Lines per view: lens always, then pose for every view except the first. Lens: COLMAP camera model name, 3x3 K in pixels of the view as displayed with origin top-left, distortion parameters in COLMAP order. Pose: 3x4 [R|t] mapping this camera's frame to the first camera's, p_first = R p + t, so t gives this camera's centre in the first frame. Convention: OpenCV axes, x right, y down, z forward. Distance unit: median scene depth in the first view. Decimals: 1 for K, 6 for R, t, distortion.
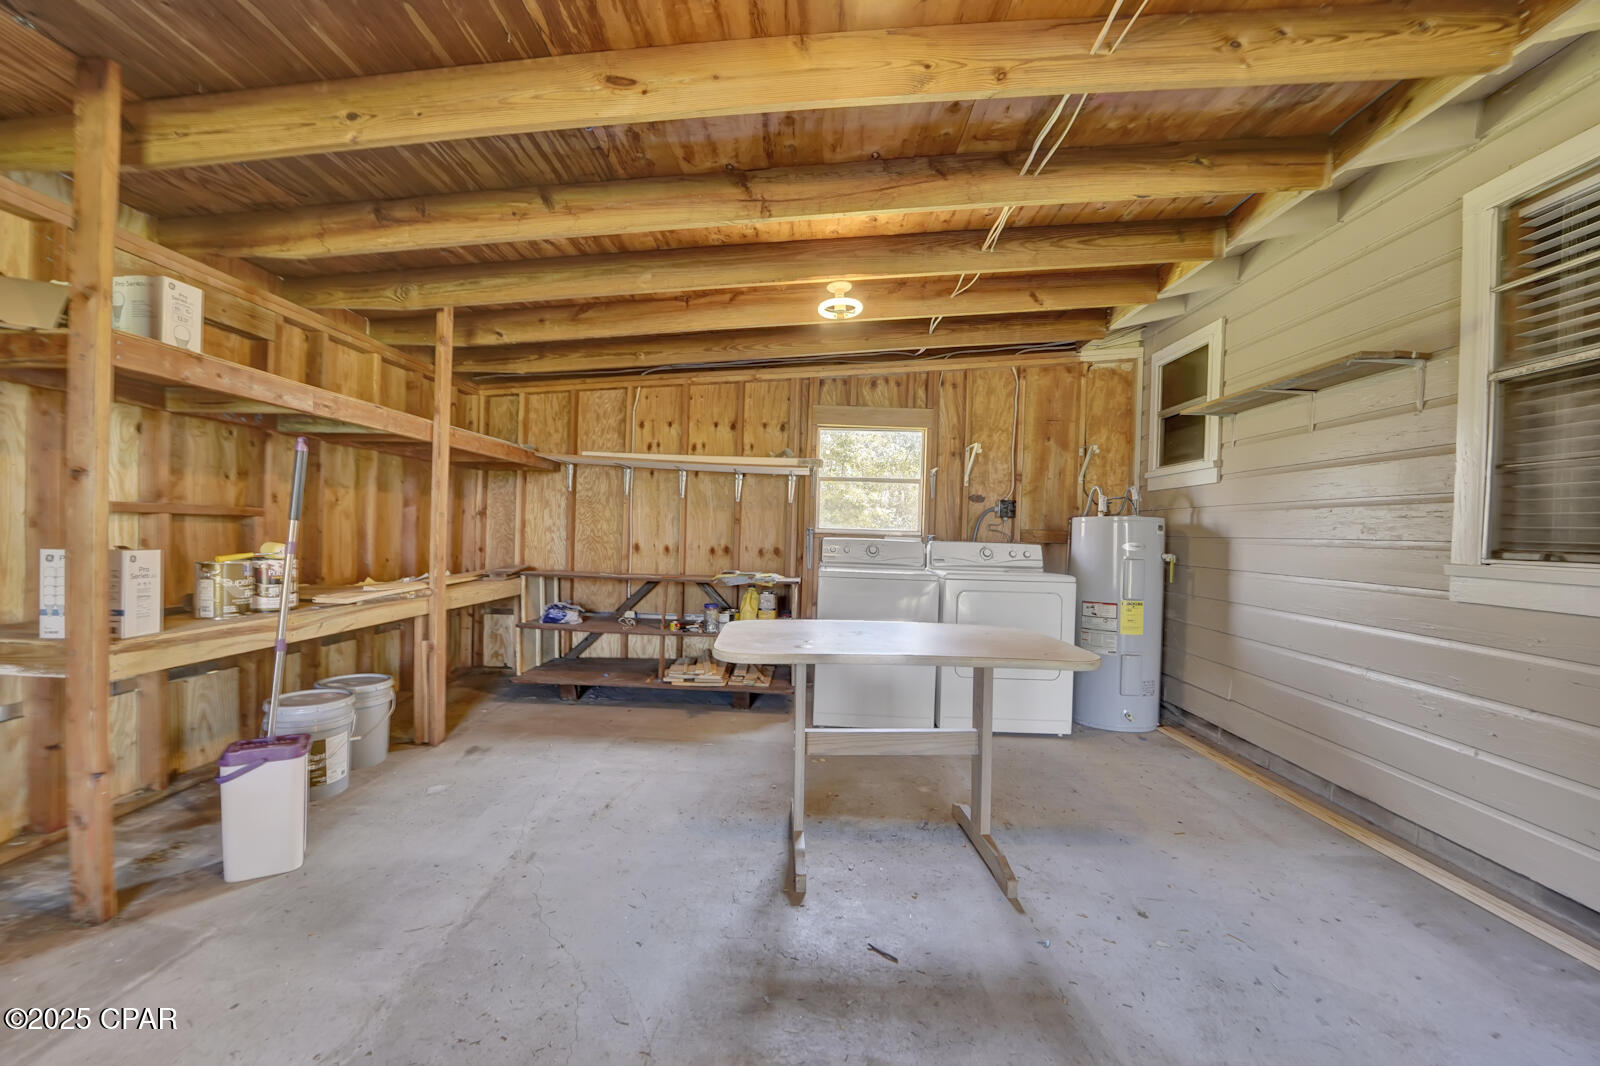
lens RADIAL K [[654.2, 0, 781.8], [0, 654.2, 543.4], [0, 0, 1]] dist [-0.037932, 0.006572]
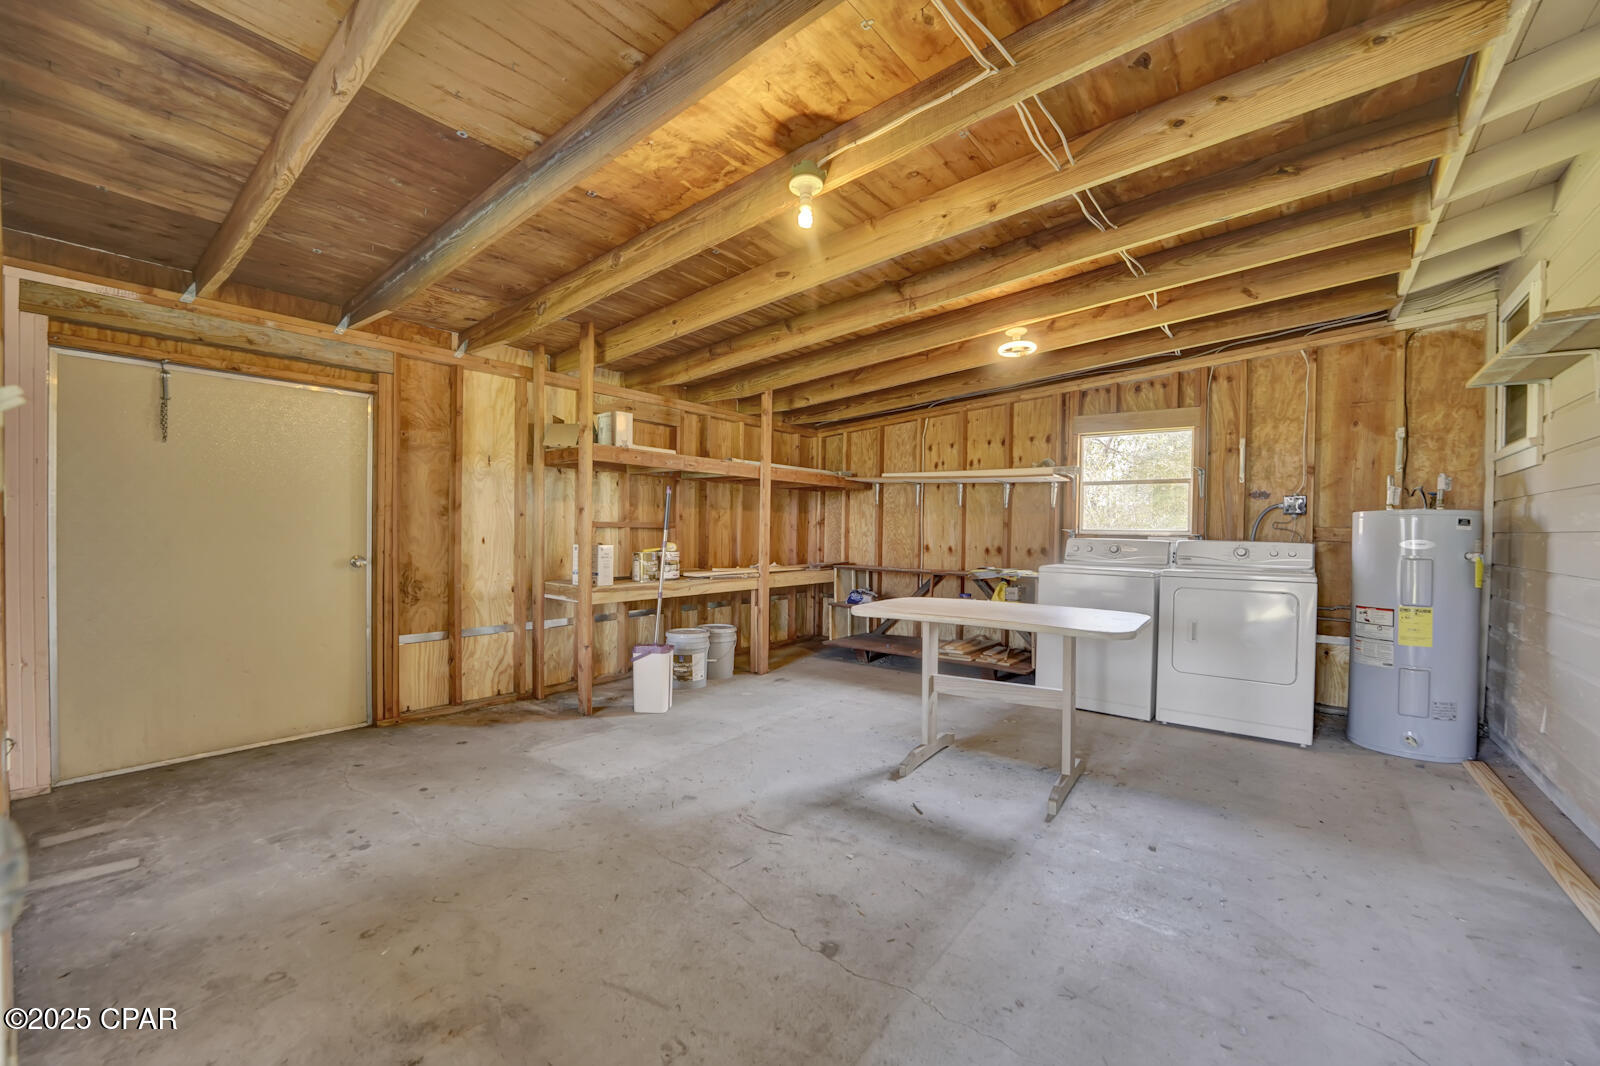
lens RADIAL K [[654.2, 0, 781.8], [0, 654.2, 543.4], [0, 0, 1]] dist [-0.037932, 0.006572]
pose [[0.801099, -0.005151, -0.598509, 0.356167], [-0.000860, 0.999952, -0.009757, 0.011949], [0.598531, 0.008331, 0.801057, -0.181867]]
